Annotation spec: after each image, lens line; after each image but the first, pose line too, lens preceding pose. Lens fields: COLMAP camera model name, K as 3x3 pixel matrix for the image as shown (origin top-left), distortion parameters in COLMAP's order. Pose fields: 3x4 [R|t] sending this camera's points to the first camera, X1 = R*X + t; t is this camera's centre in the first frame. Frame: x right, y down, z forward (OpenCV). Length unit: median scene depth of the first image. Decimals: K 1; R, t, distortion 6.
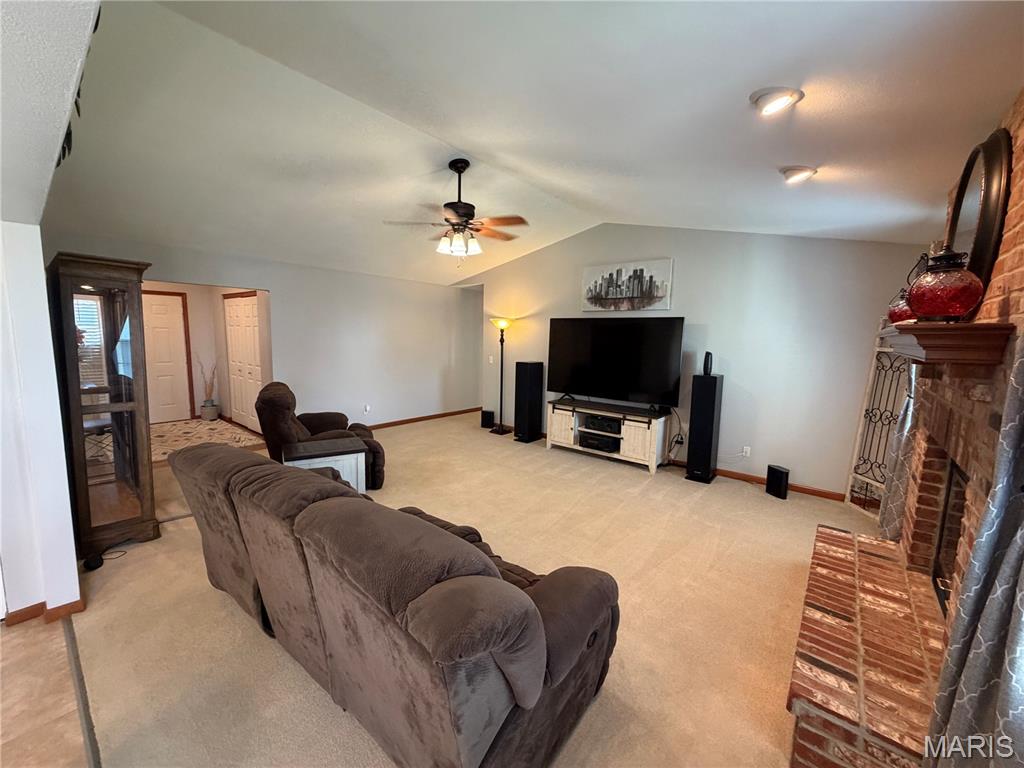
lens RADIAL K [[408.0, 0, 508.3], [0, 408.0, 390.0], [0, 0, 1]] dist [0.001067, 0.000087]
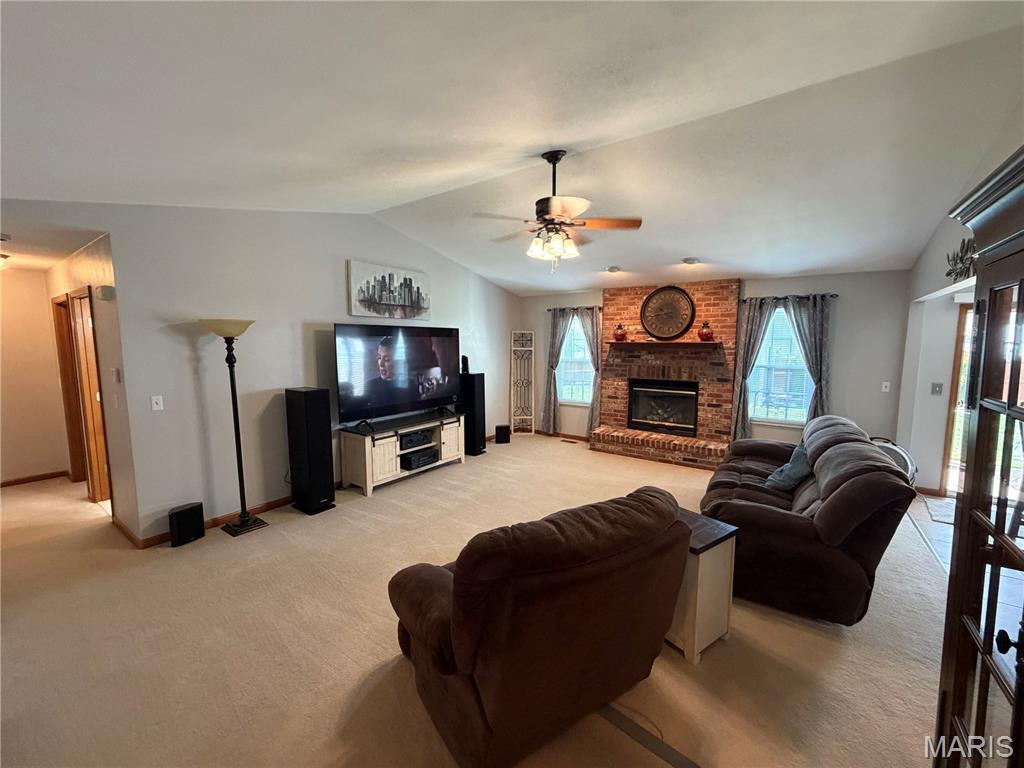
lens RADIAL K [[408.0, 0, 508.4], [0, 408.0, 389.5], [0, 0, 1]] dist [0.001067, 0.000087]
pose [[-0.070967, -0.137800, 0.987914, -0.713949], [0.131211, 0.980516, 0.146193, -0.140791], [-0.988811, 0.140000, -0.051503, 0.836772]]
